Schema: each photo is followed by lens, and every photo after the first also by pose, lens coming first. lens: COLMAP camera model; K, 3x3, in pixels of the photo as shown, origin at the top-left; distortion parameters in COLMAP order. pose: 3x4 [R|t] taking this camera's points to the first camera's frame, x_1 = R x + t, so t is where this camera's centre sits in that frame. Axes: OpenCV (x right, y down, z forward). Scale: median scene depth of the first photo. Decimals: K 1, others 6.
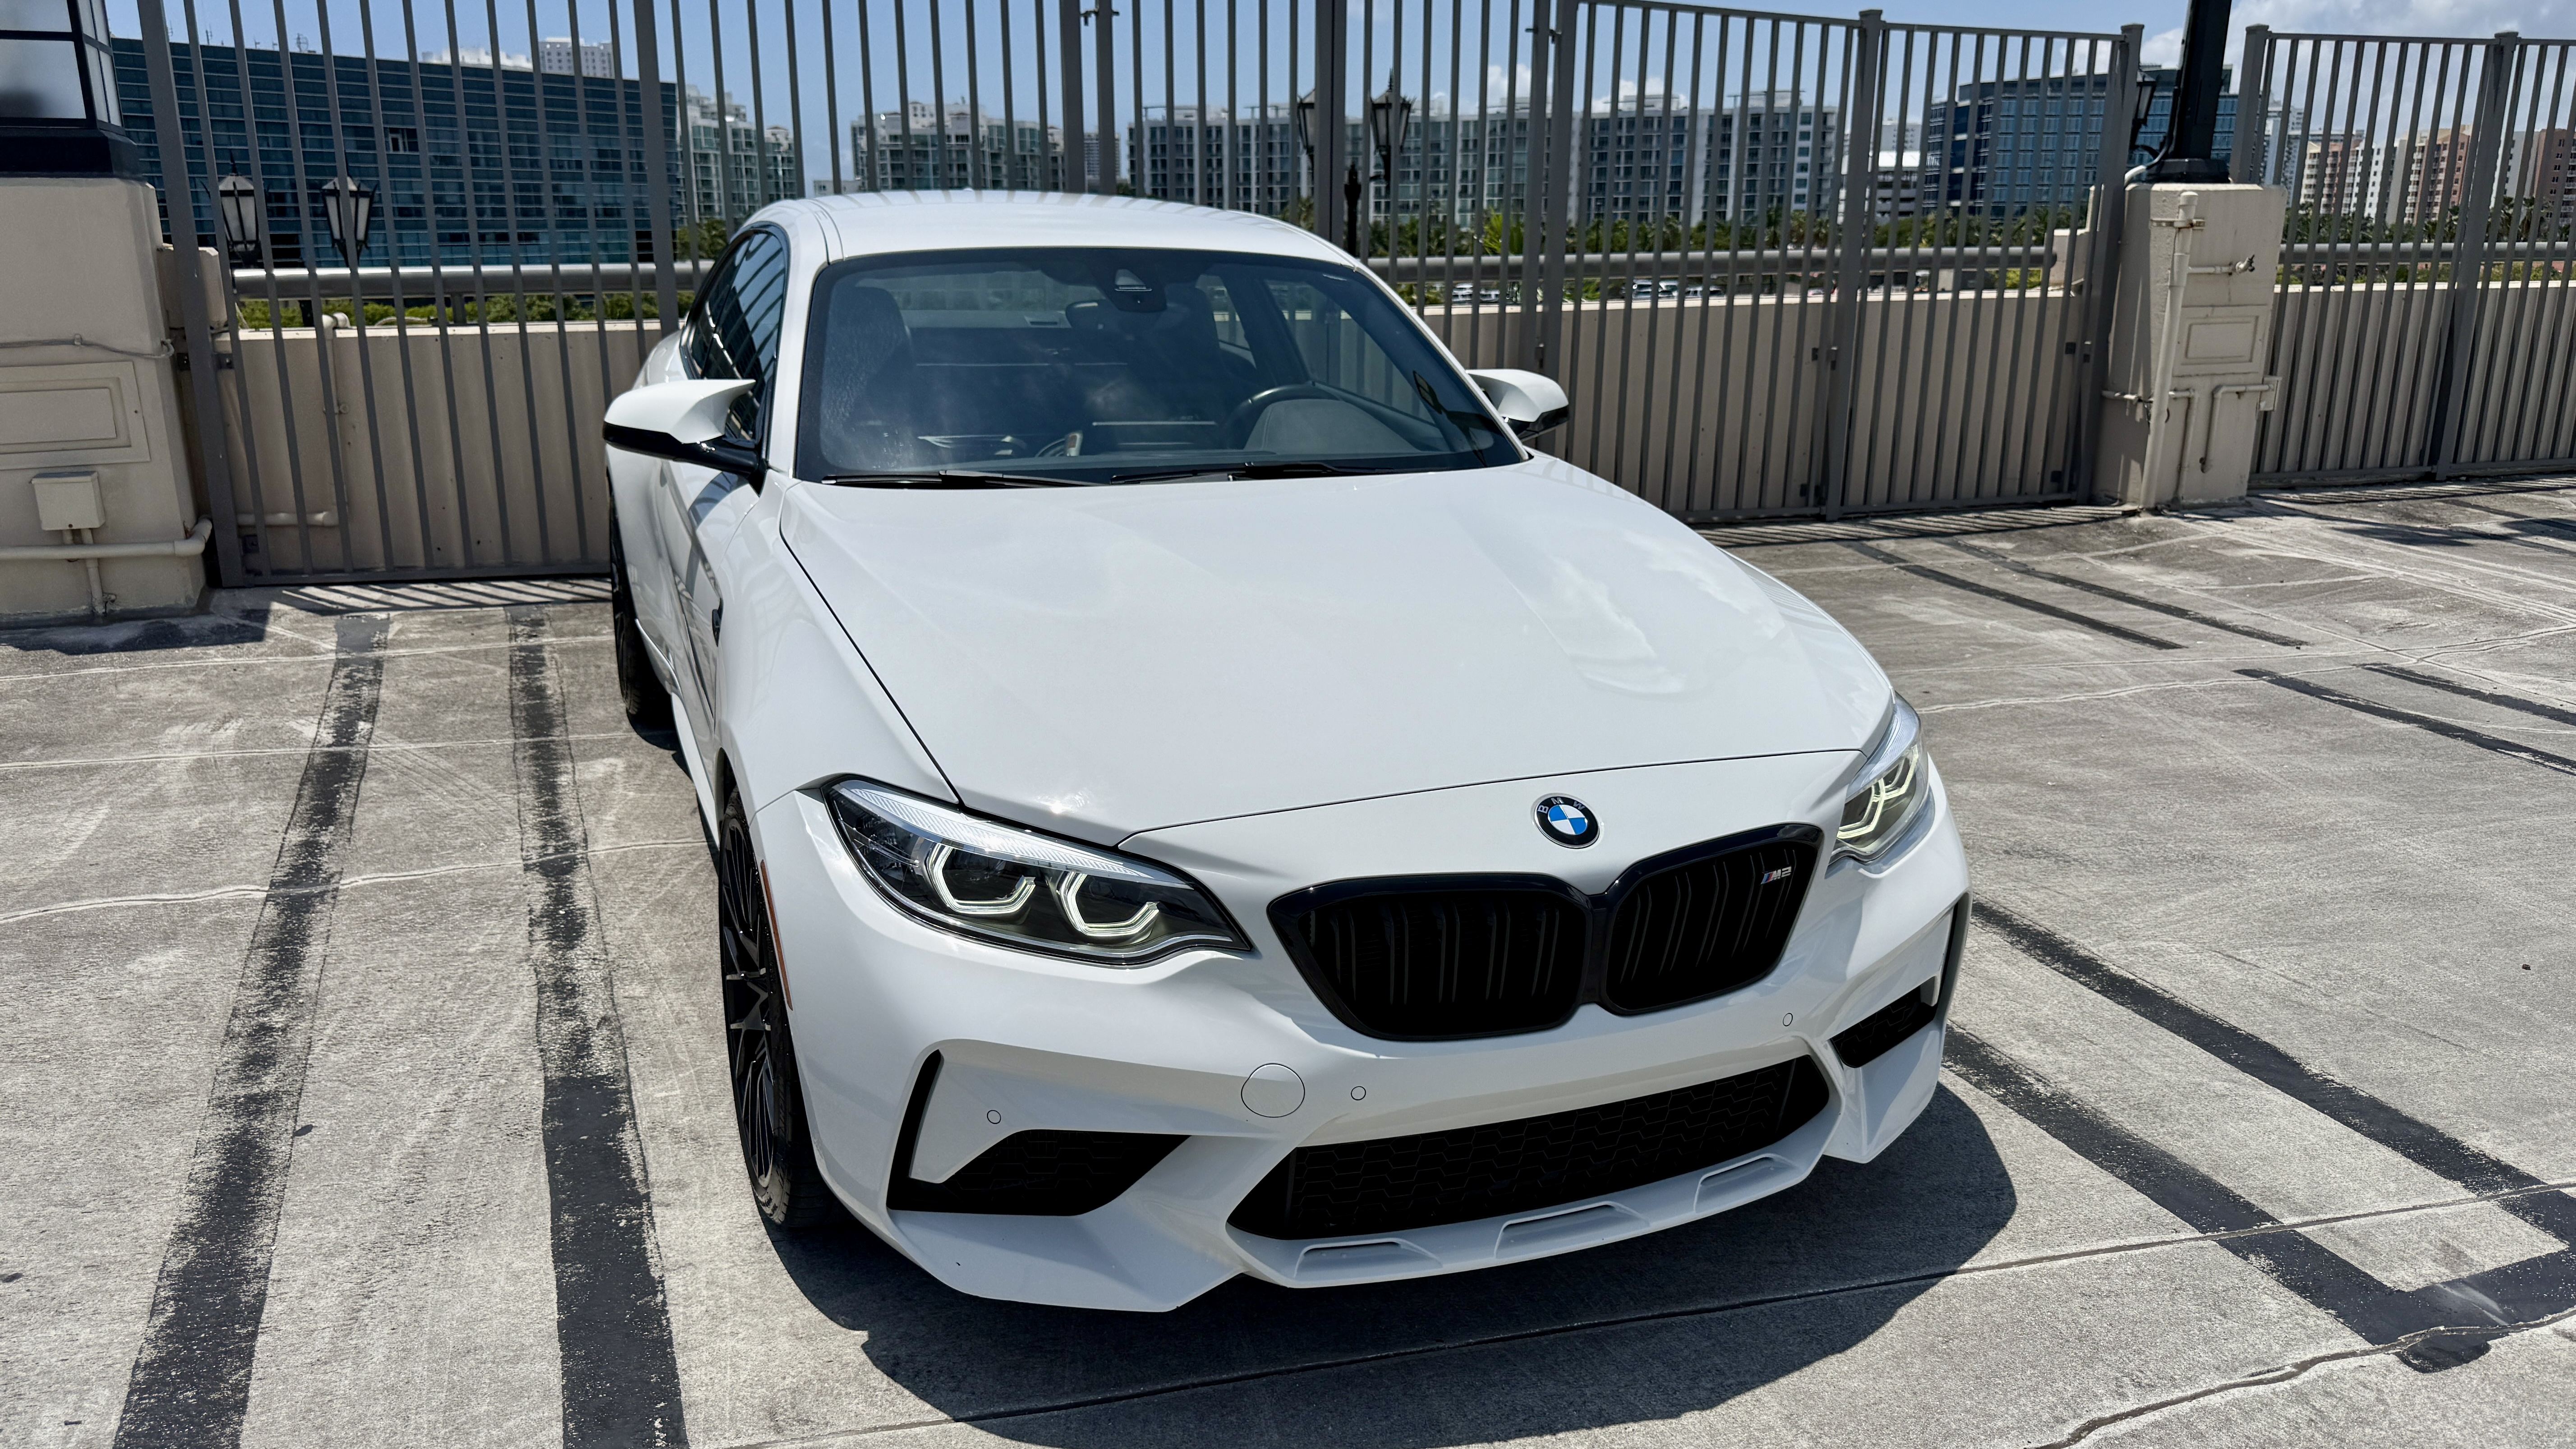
lens RADIAL K [[1825.1, 0, 1276.9], [0, 1825.1, 730.7], [0, 0, 1]] dist [-0.009375, -0.003674]
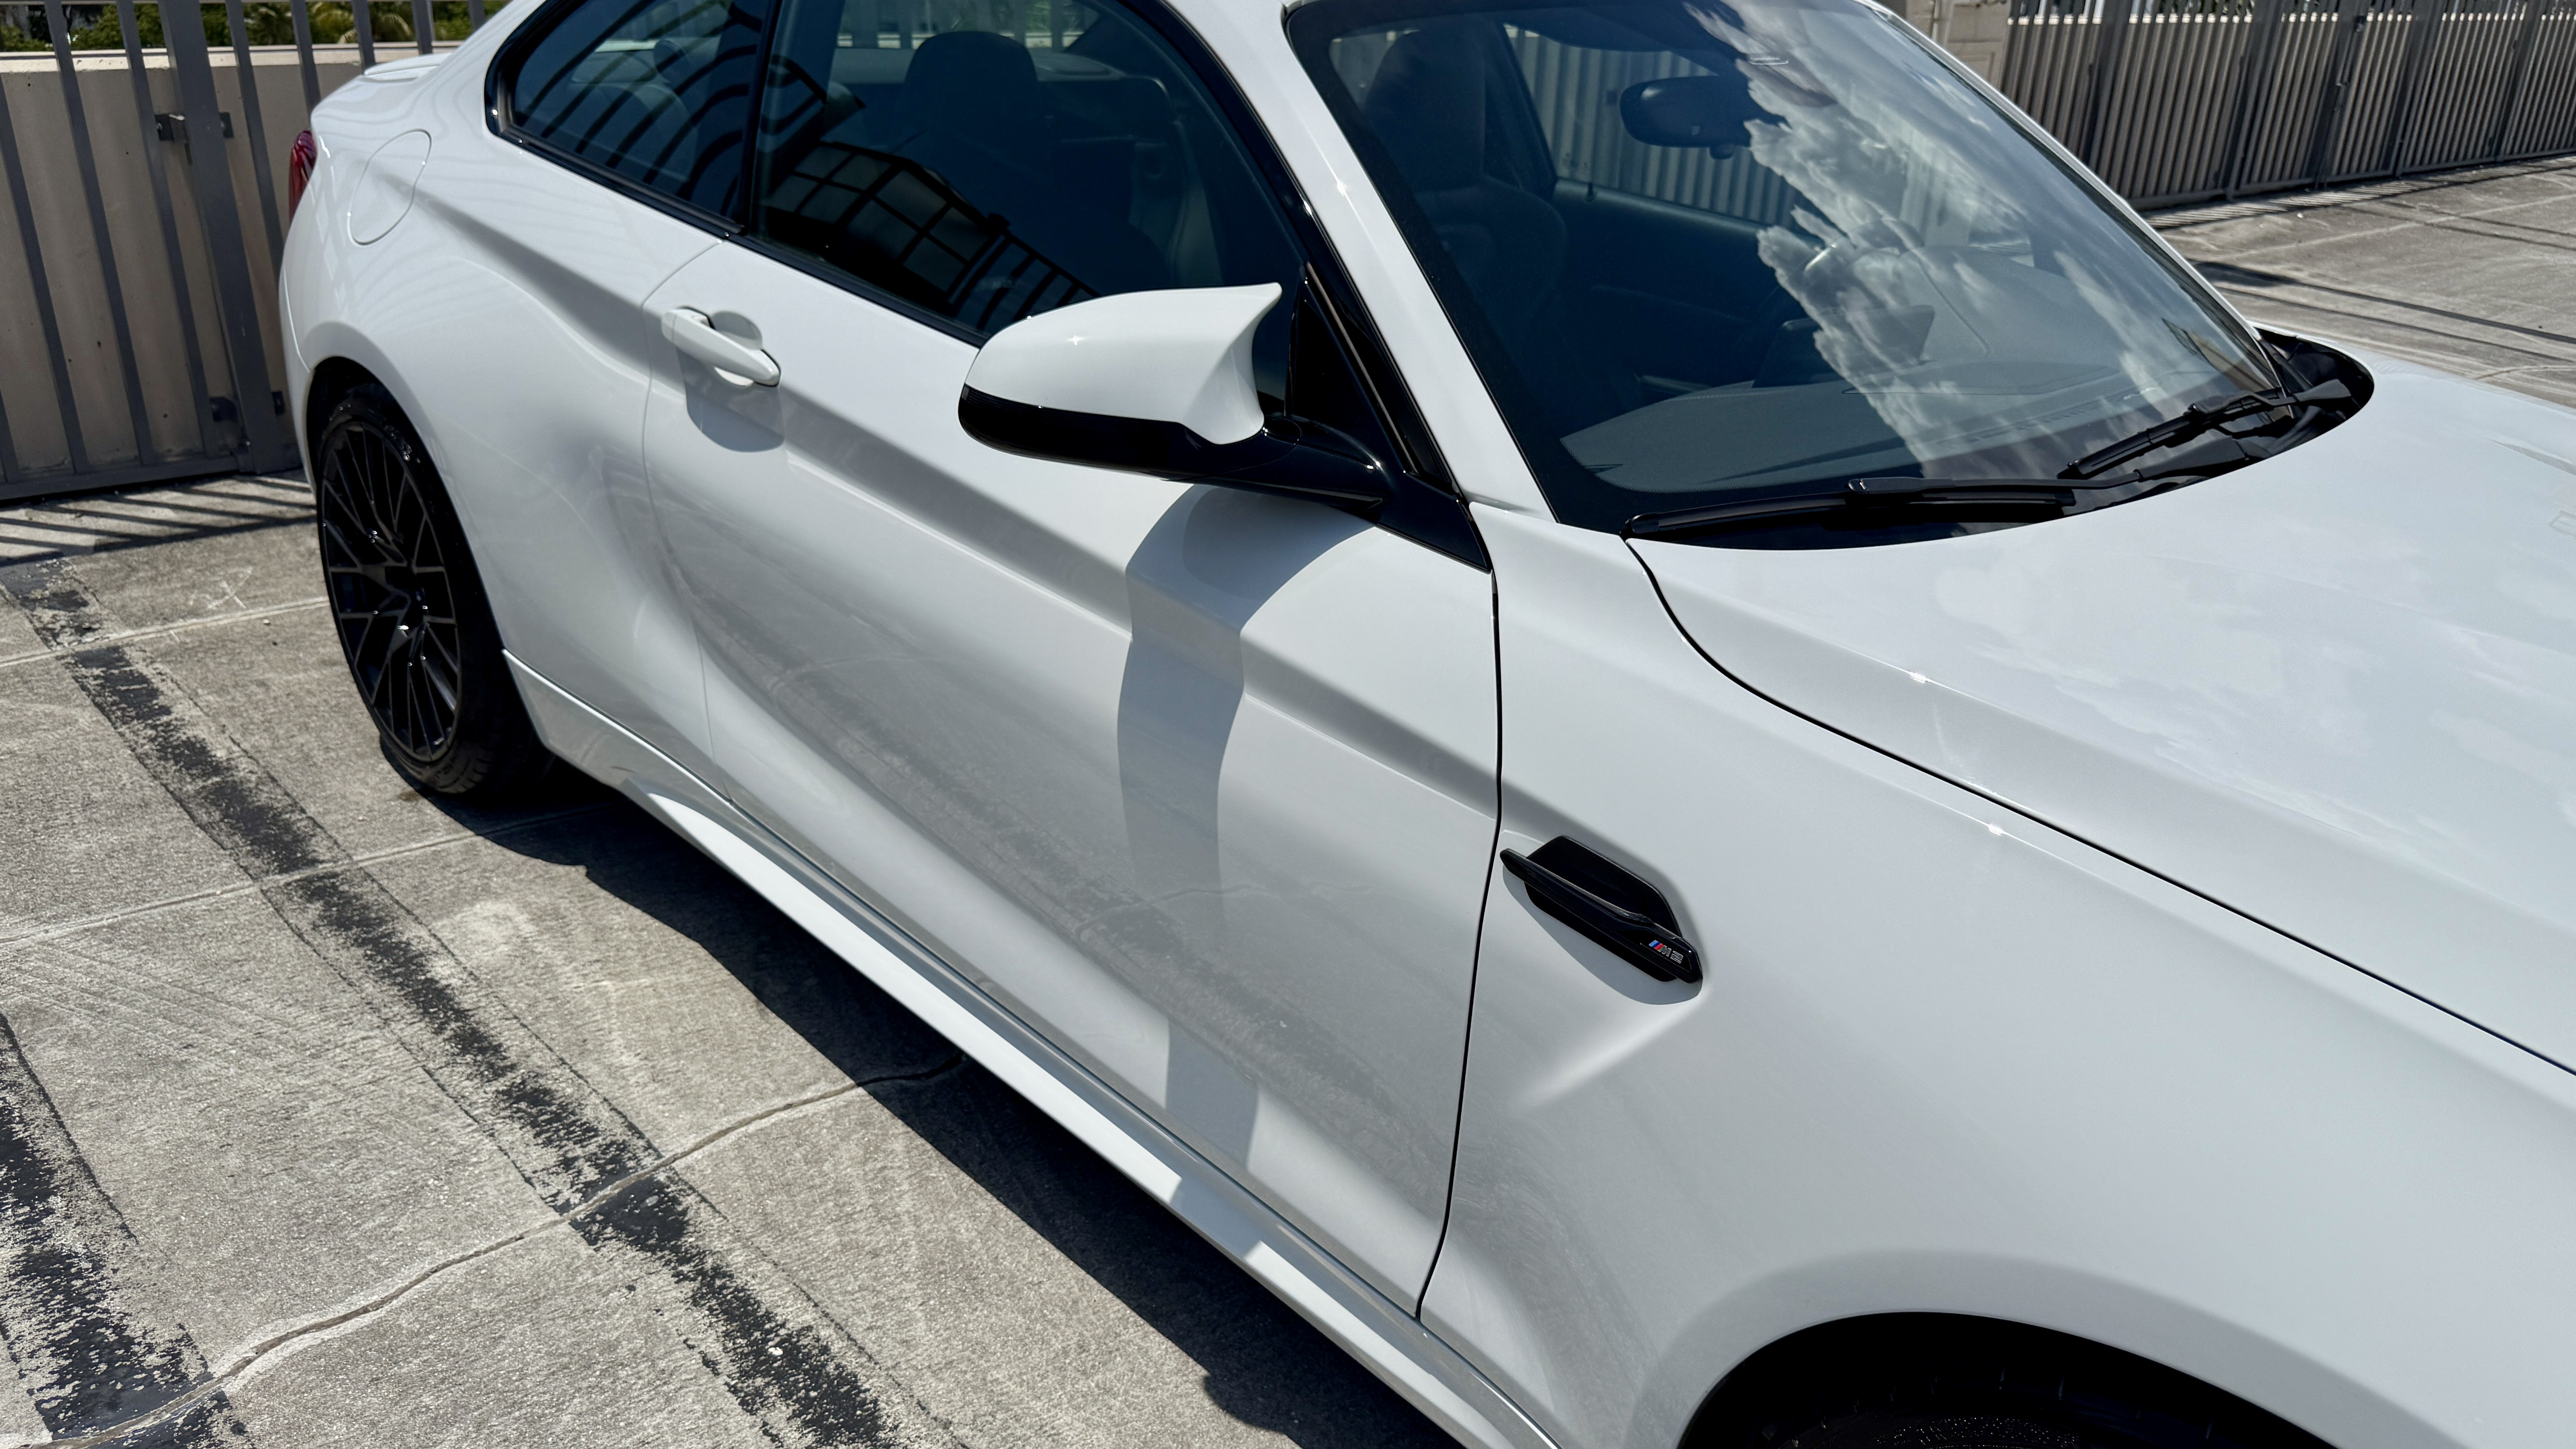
lens RADIAL K [[1844.5, 0, 1289.8], [0, 1844.5, 734.6], [0, 0, 1]] dist [-0.010160, -0.012167]
pose [[0.925130, -0.128999, 0.357062, -0.578382], [0.071019, 0.982704, 0.171025, -0.198076], [-0.372948, -0.132862, 0.918290, 0.693923]]
